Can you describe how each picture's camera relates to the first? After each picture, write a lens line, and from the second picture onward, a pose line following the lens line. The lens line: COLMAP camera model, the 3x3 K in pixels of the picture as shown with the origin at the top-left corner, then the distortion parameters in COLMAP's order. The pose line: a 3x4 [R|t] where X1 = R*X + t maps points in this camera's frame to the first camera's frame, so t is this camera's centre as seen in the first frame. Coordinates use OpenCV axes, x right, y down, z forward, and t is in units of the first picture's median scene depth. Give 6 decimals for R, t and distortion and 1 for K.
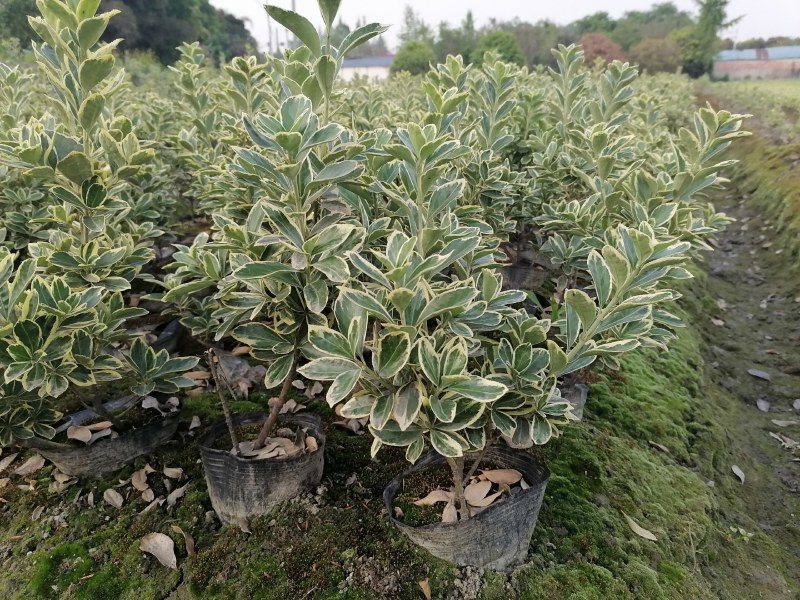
lens RADIAL K [[638.0, 0, 400.0], [0, 638.0, 300.0], [0, 0, 1]] dist [0.058256, -0.088419]
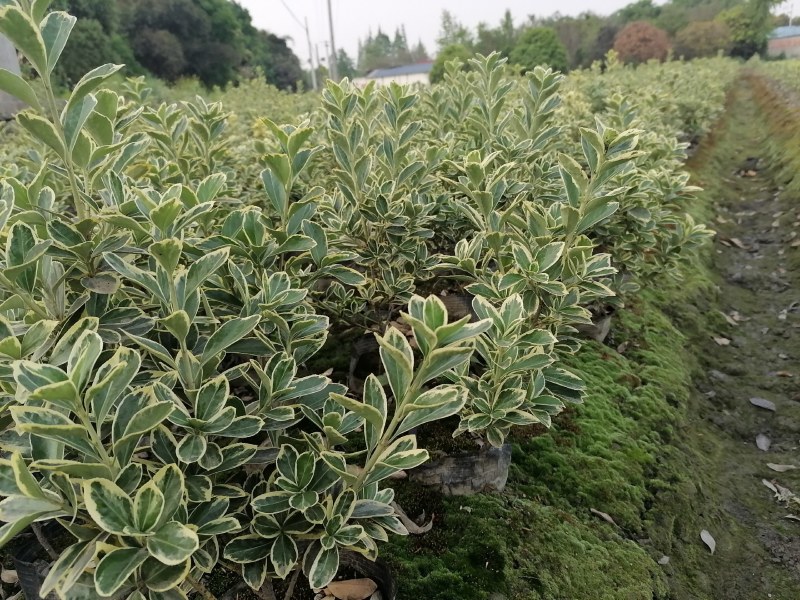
lens RADIAL K [[638.0, 0, 400.0], [0, 638.0, 300.0], [0, 0, 1]] dist [0.058256, -0.088419]
pose [[0.994977, -0.050649, -0.086340, 0.099247], [0.049916, 0.998697, -0.010633, -0.026875], [0.086766, 0.006269, 0.996209, 0.056649]]
